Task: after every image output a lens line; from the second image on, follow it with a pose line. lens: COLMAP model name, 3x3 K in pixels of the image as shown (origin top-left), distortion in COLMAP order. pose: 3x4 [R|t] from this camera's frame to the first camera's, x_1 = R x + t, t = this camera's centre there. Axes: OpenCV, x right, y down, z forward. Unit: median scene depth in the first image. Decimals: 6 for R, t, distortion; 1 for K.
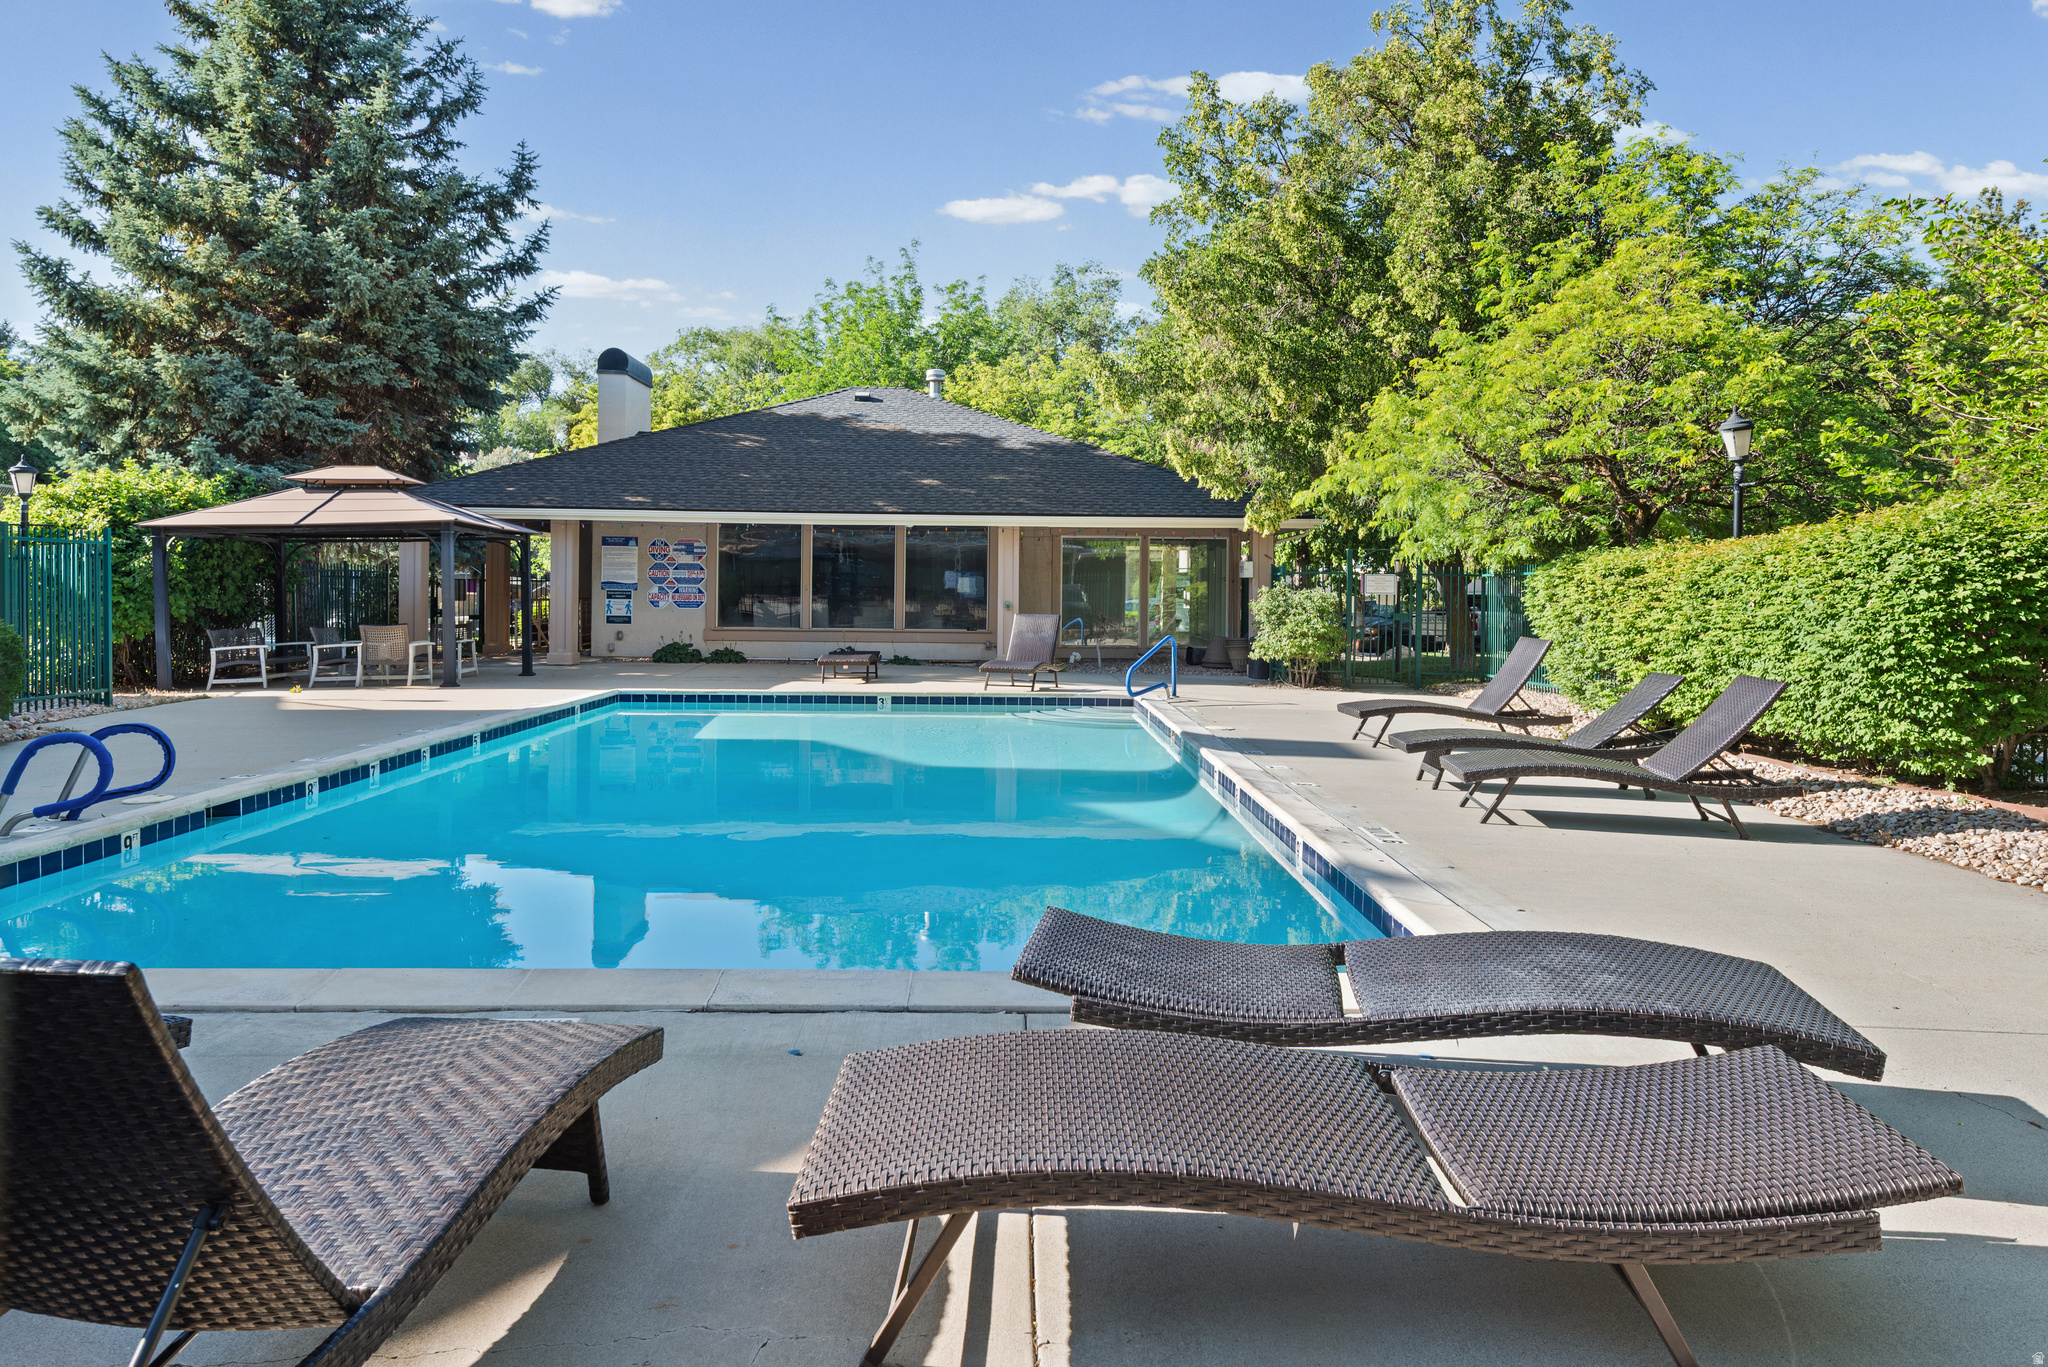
lens RADIAL K [[1392.4, 0, 1024.0], [0, 1392.4, 683.5], [0, 0, 1]] dist [0.005283, 0.001931]
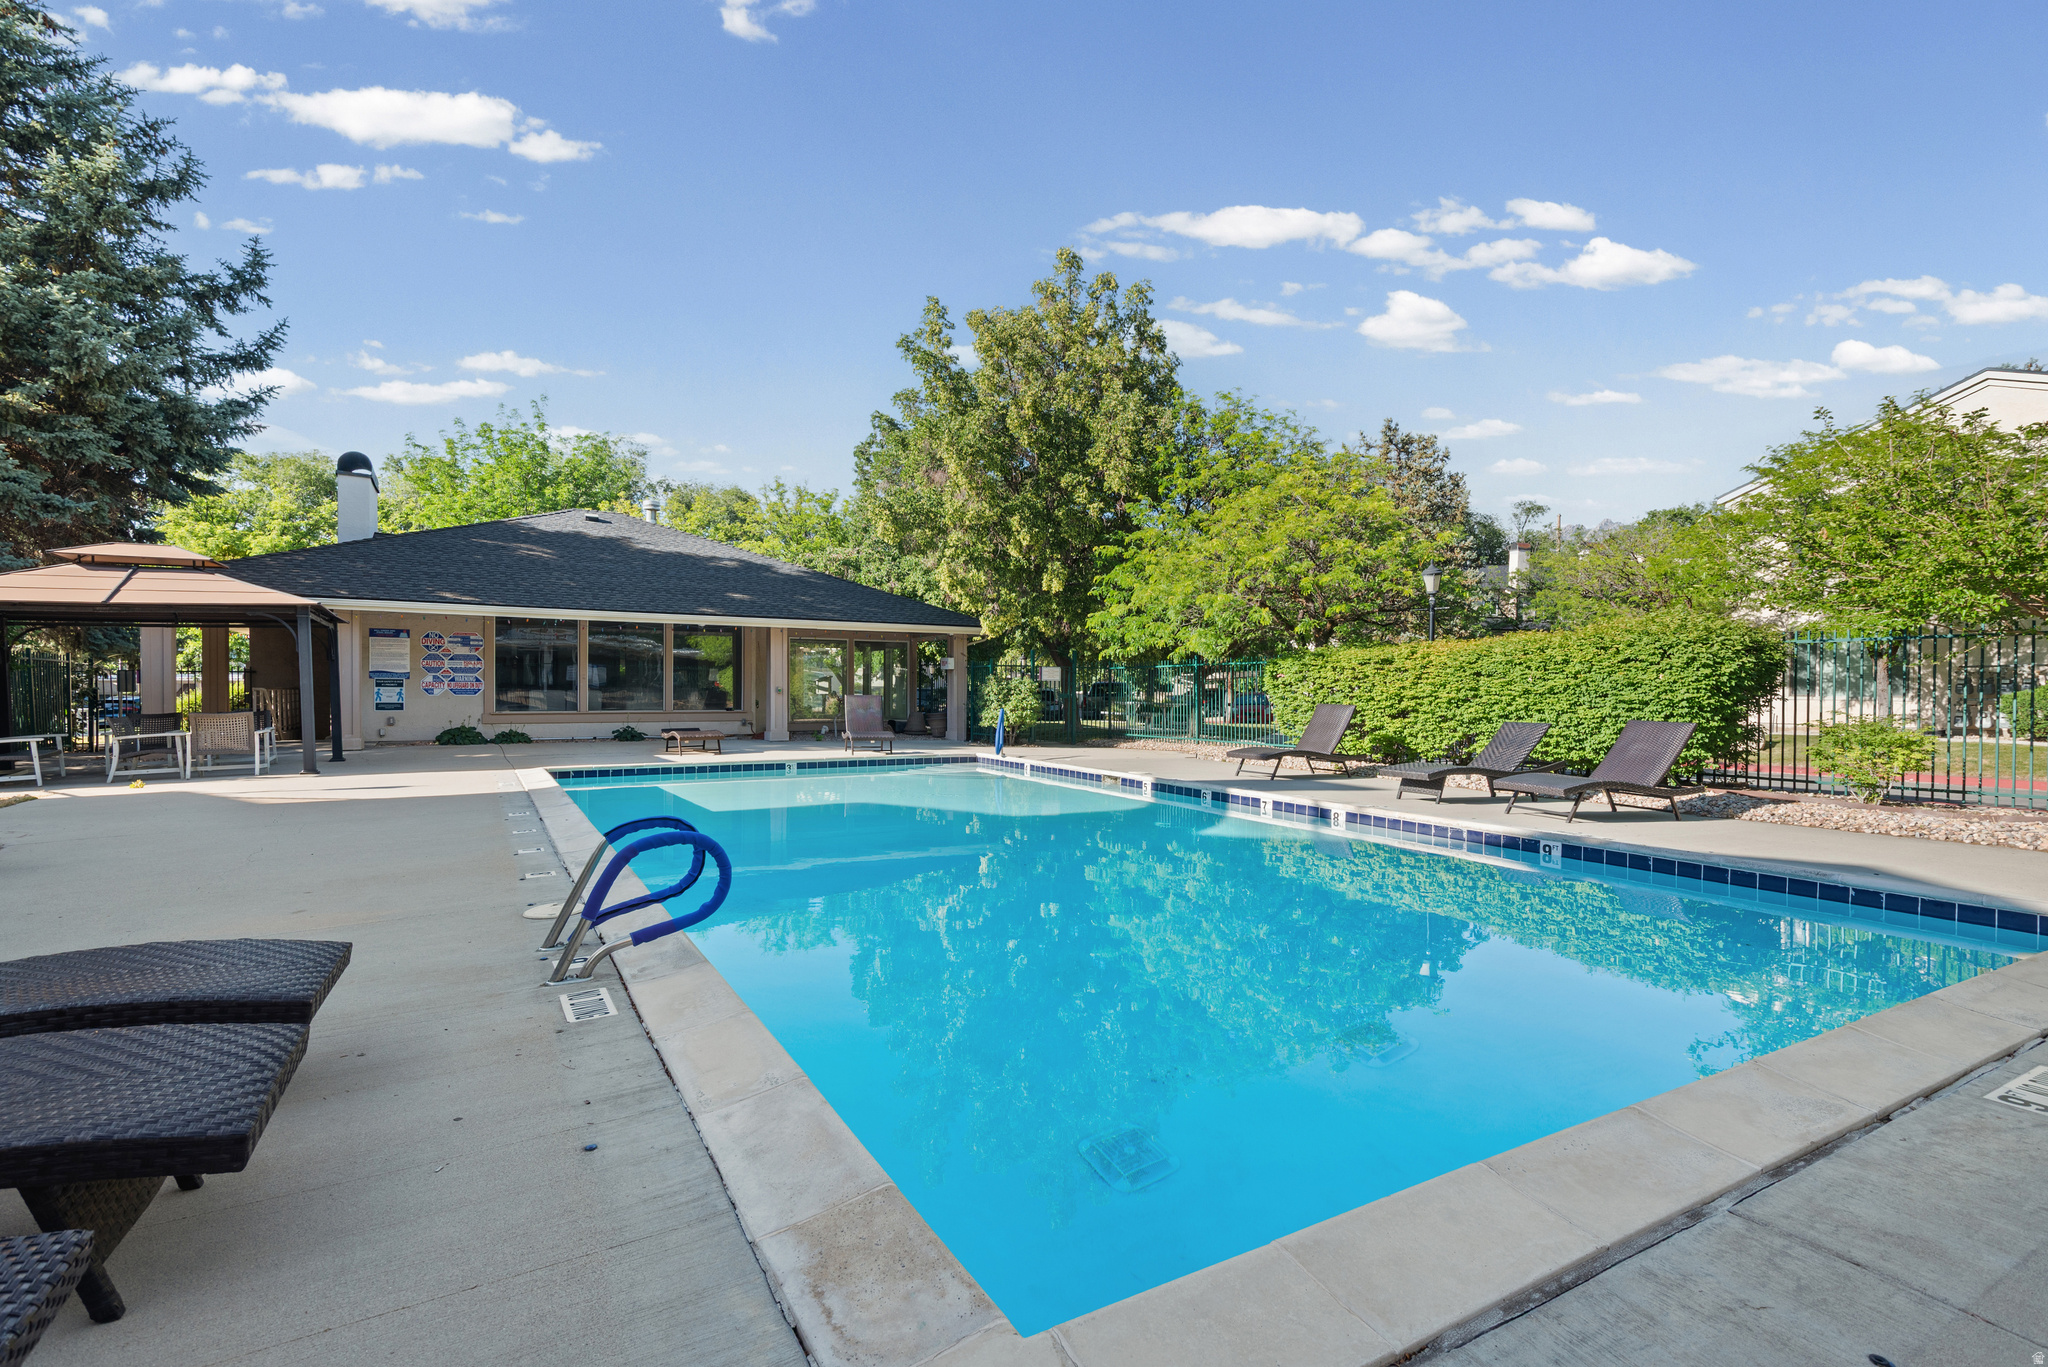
lens RADIAL K [[947.1, 0, 1025.5], [0, 947.1, 760.2], [0, 0, 1]] dist [-0.010219, -0.000678]
pose [[0.866501, -0.042260, 0.497384, -0.233084], [0.036217, 0.999106, 0.021795, -0.002744], [-0.497860, -0.000872, 0.867257, 0.130753]]
